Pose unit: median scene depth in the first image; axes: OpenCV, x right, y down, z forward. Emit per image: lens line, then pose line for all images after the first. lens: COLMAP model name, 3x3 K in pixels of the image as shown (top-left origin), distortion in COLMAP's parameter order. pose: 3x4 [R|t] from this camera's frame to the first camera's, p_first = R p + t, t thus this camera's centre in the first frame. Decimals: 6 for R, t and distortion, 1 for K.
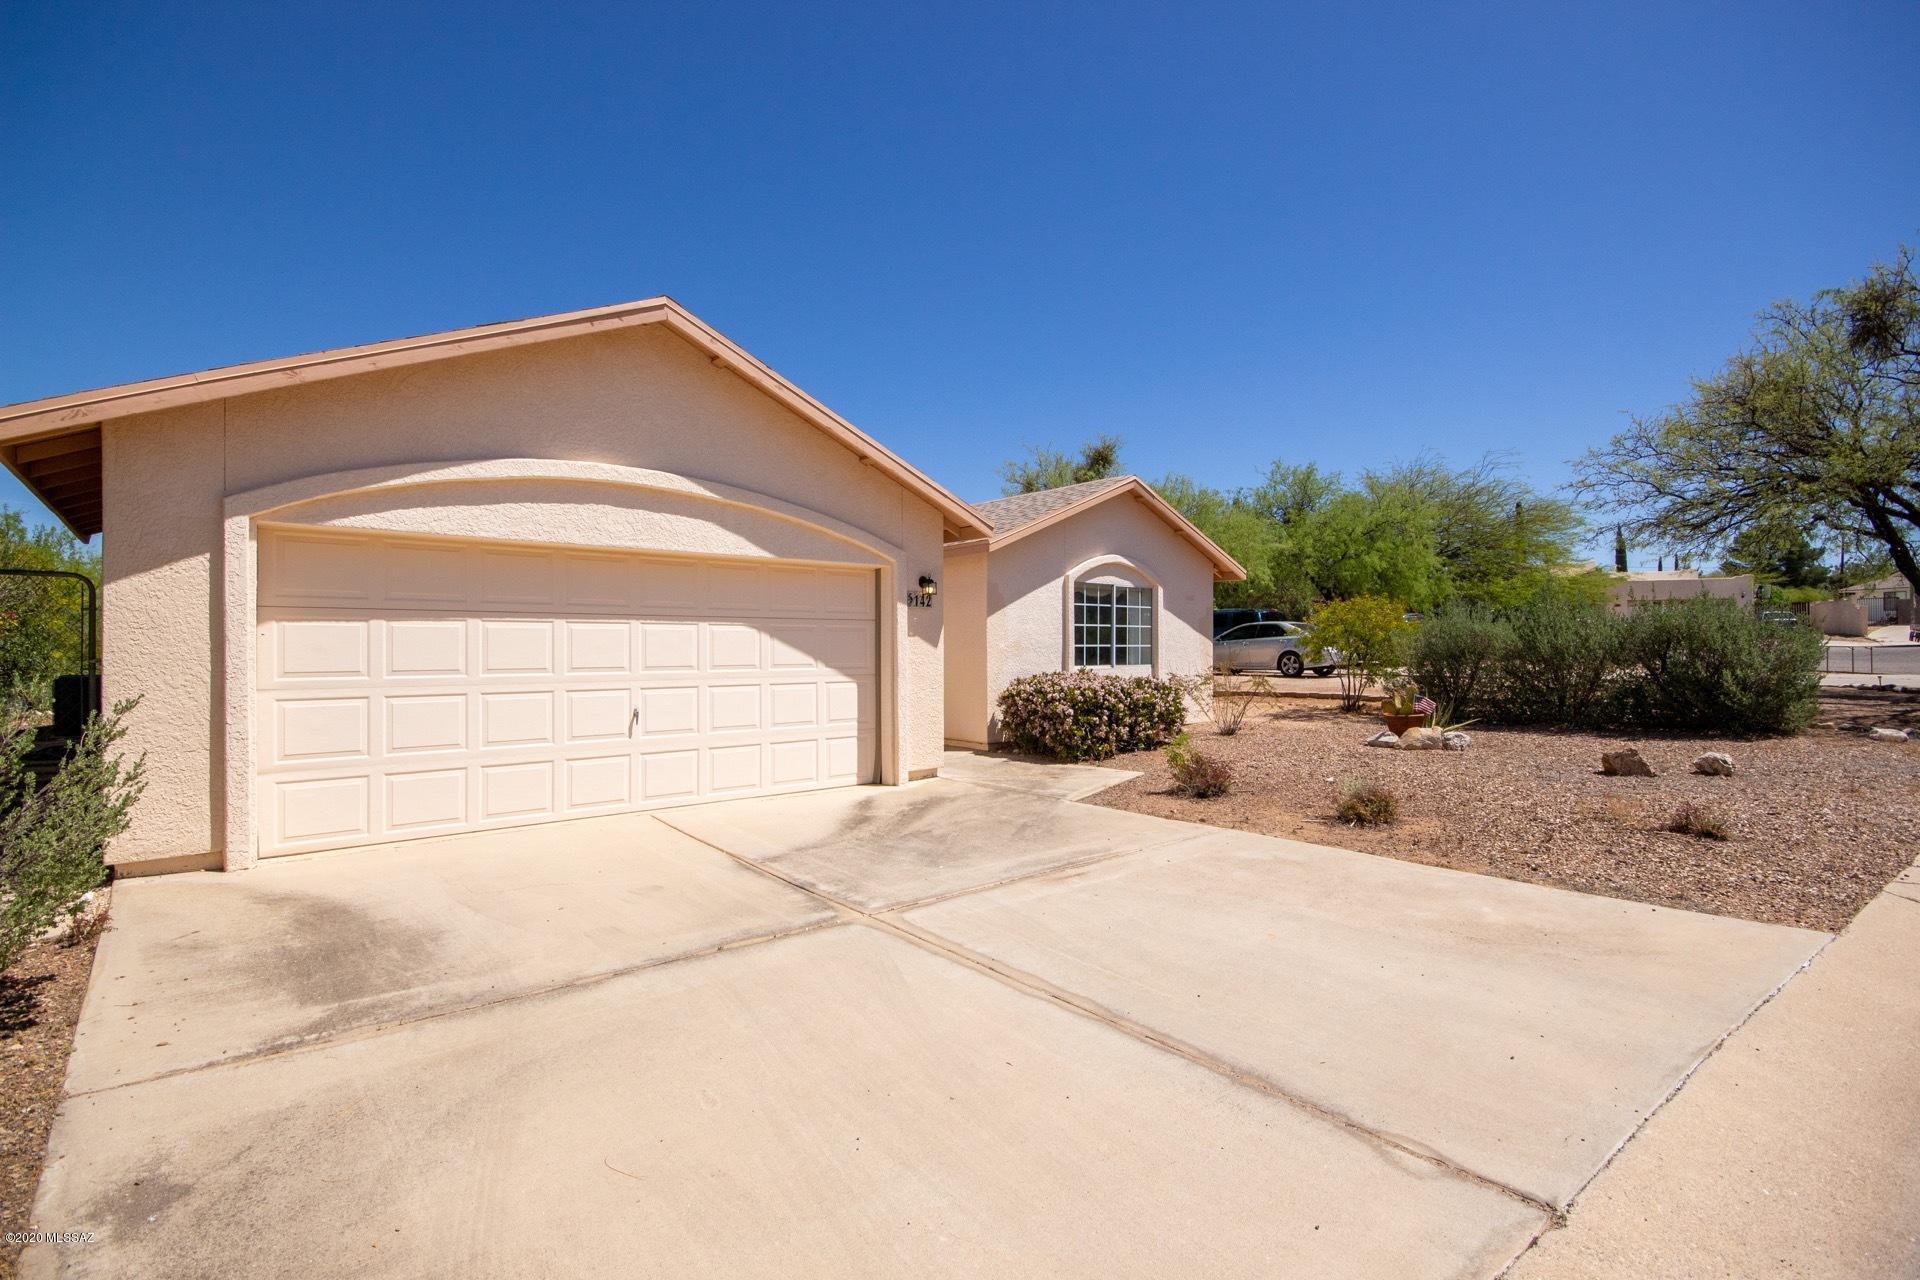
lens RADIAL K [[887.1, 0, 961.8], [0, 887.1, 640.6], [0, 0, 1]] dist [-0.001161, -0.001383]
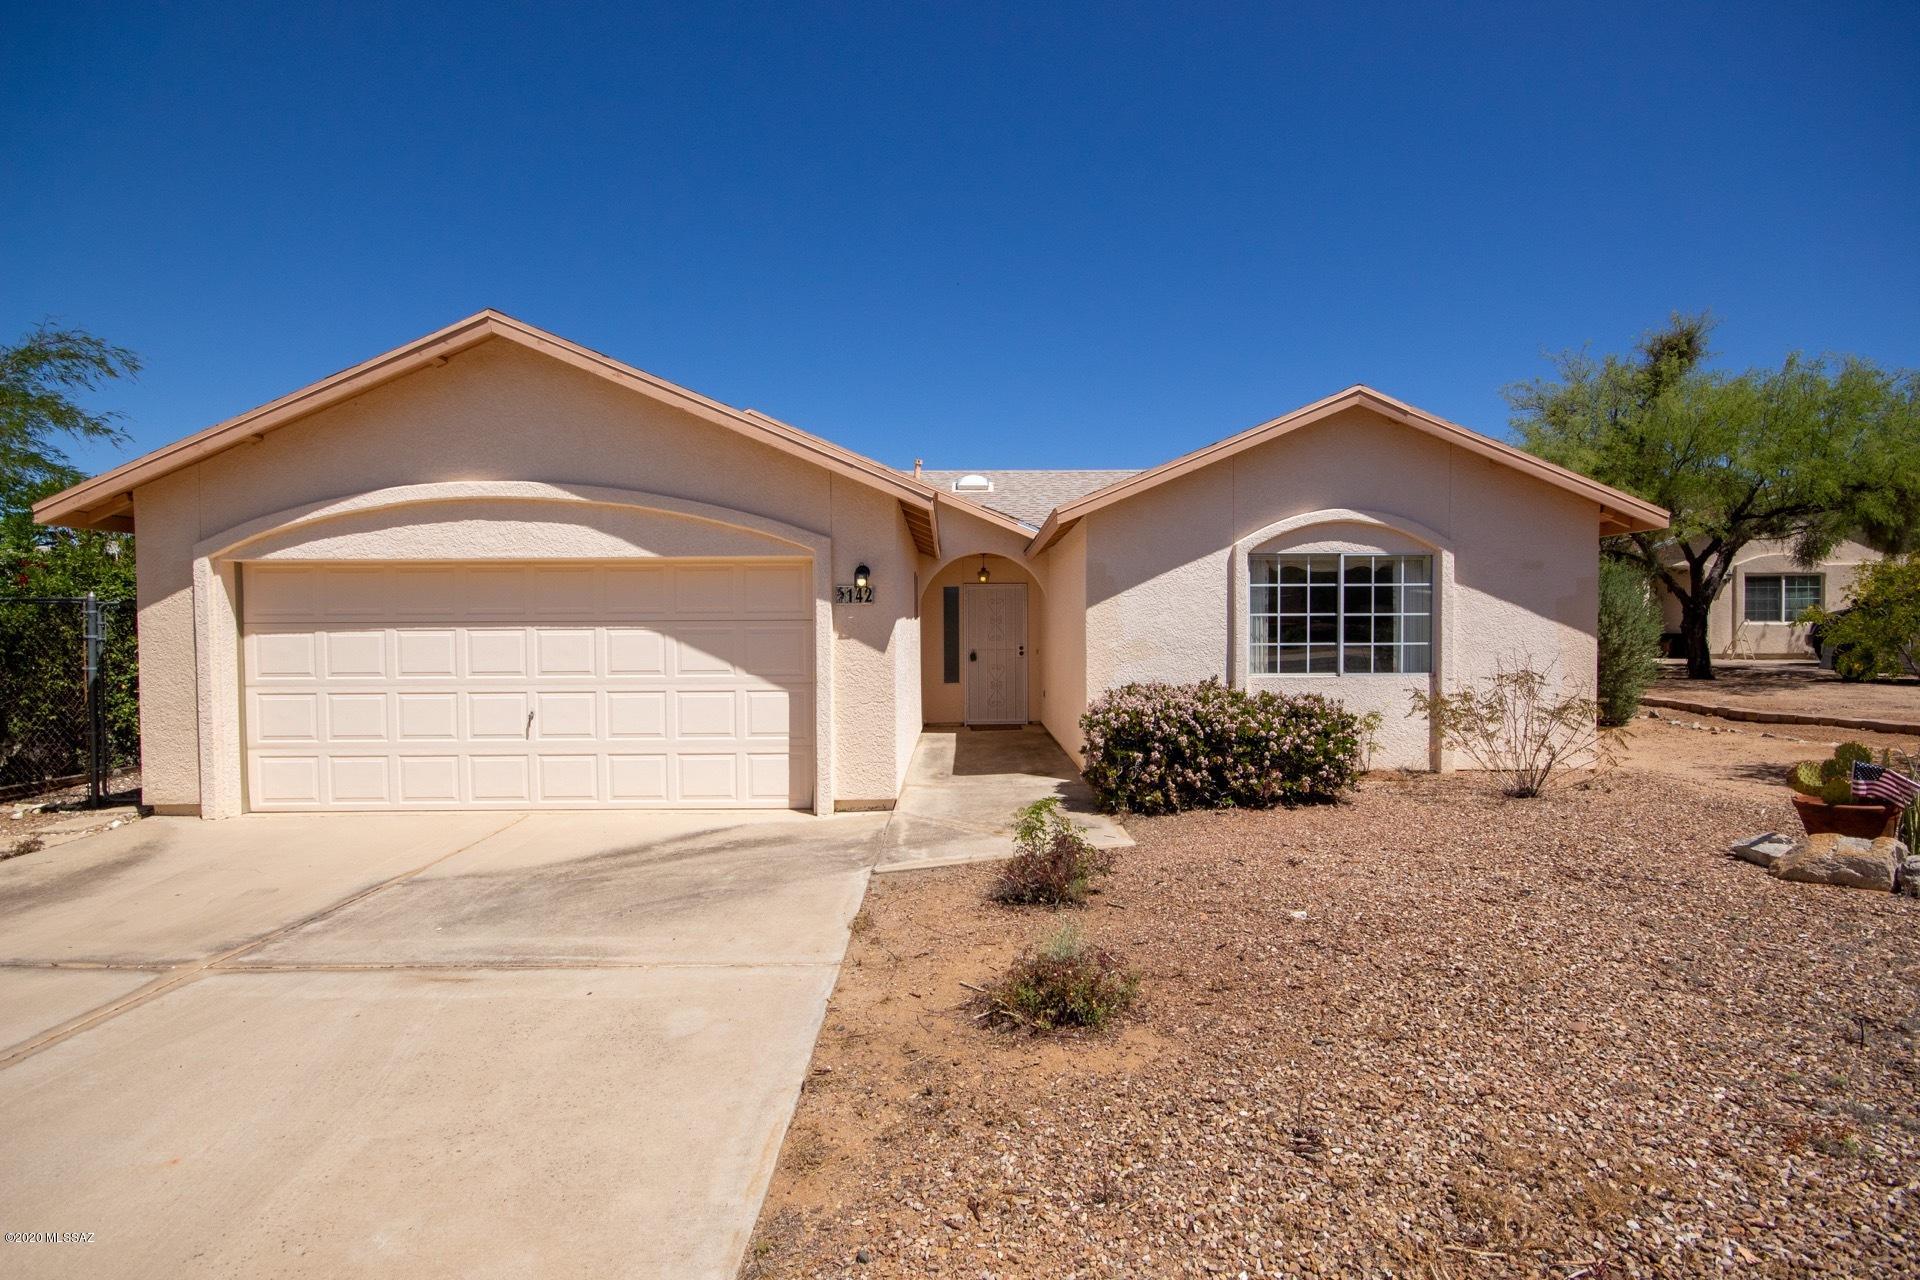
lens RADIAL K [[887.1, 0, 961.0], [0, 887.1, 643.3], [0, 0, 1]] dist [-0.001161, -0.001383]
pose [[0.760735, 0.007444, -0.649020, 0.579933], [0.008771, 0.999725, 0.021748, -0.018178], [0.649004, -0.022237, 0.760460, 0.448597]]
